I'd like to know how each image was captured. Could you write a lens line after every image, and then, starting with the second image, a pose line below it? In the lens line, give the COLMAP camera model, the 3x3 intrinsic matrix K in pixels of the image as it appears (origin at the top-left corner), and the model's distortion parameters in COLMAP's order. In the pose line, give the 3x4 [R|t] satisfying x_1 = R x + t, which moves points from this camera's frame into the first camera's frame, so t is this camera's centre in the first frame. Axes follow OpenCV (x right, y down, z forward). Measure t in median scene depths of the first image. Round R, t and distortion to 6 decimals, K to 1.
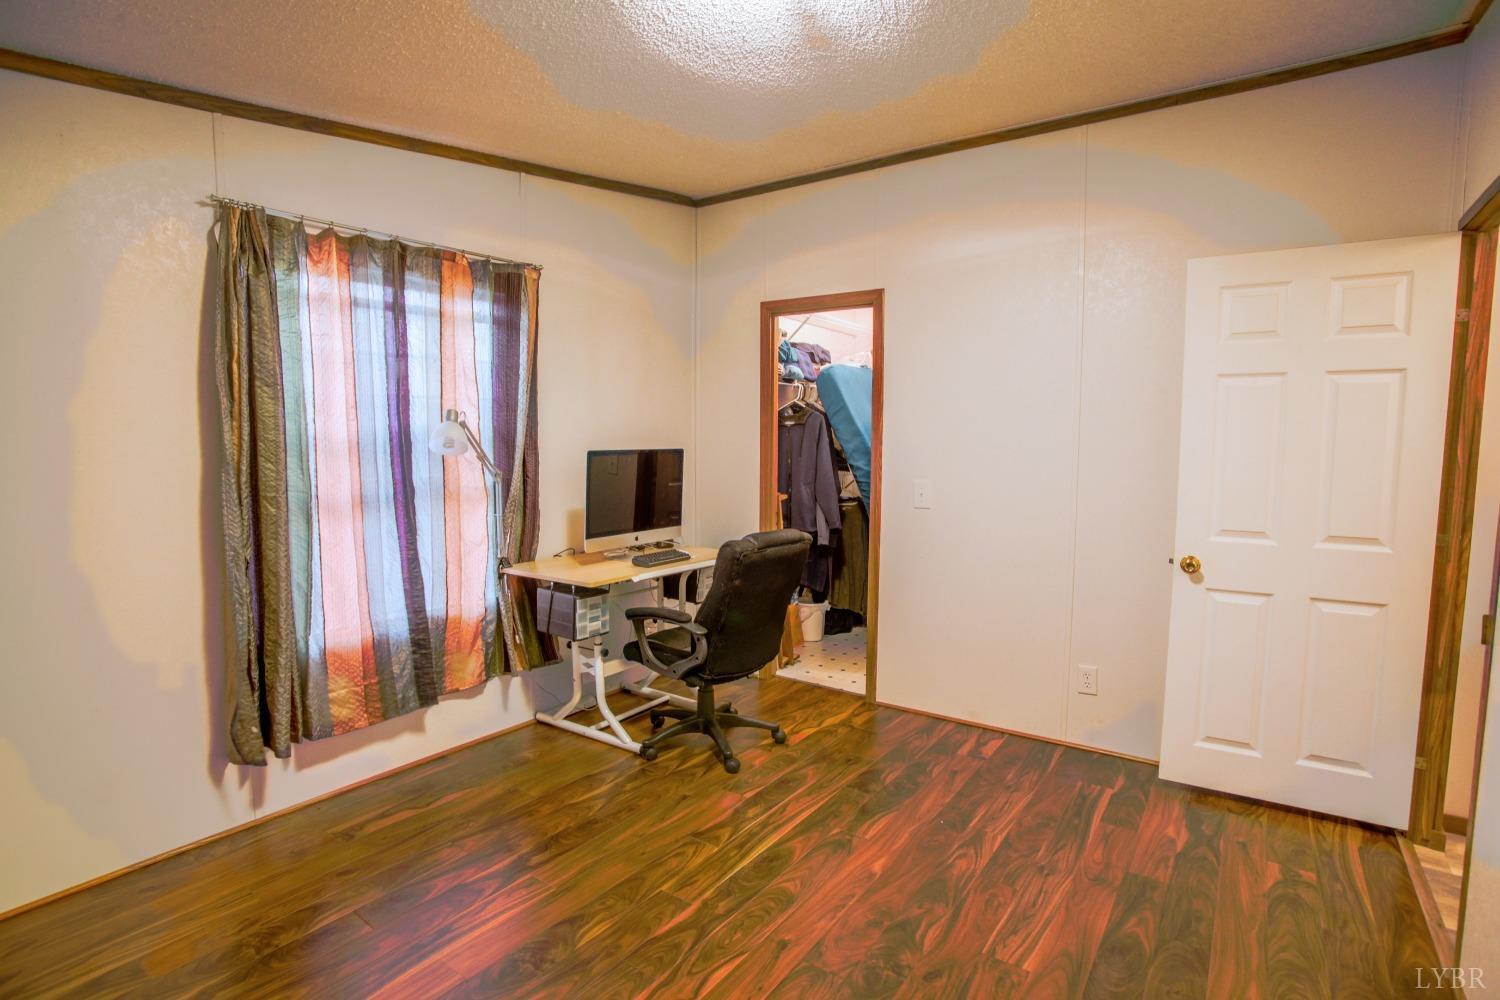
lens RADIAL K [[734.4, 0, 738.1], [0, 734.4, 504.5], [0, 0, 1]] dist [-0.088561, 0.038973]
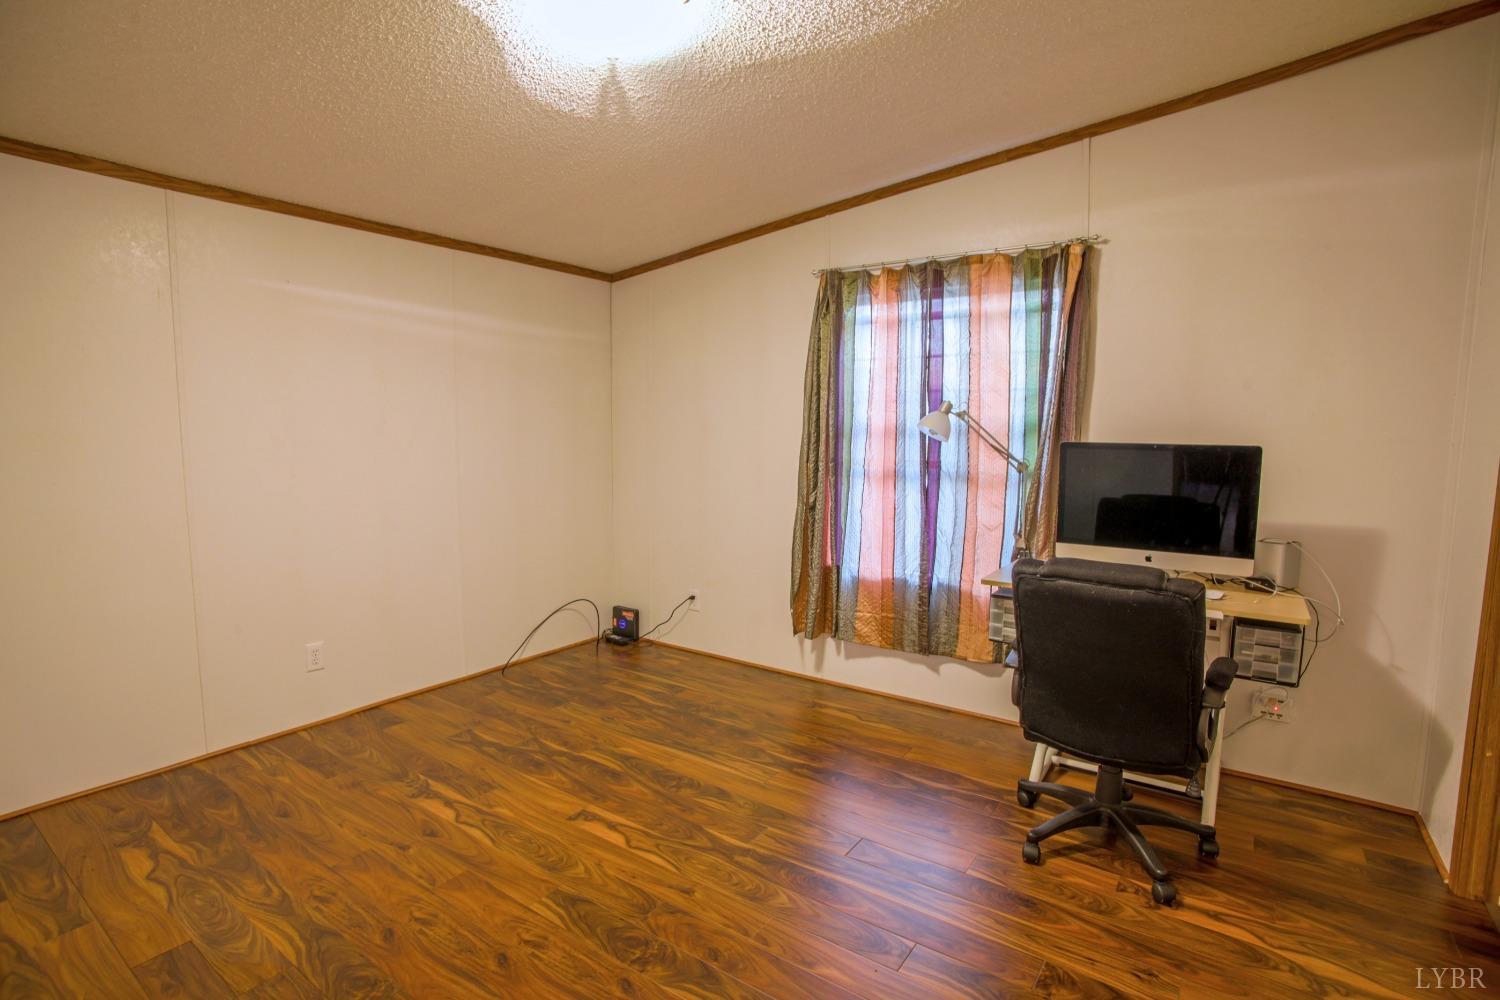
lens RADIAL K [[734.4, 0, 738.1], [0, 734.4, 504.5], [0, 0, 1]] dist [-0.088561, 0.038973]
pose [[0.014390, 0.106957, -0.994160, 0.750238], [-0.089287, 0.990428, 0.105263, -0.065256], [0.995902, 0.087251, 0.023803, 0.680873]]
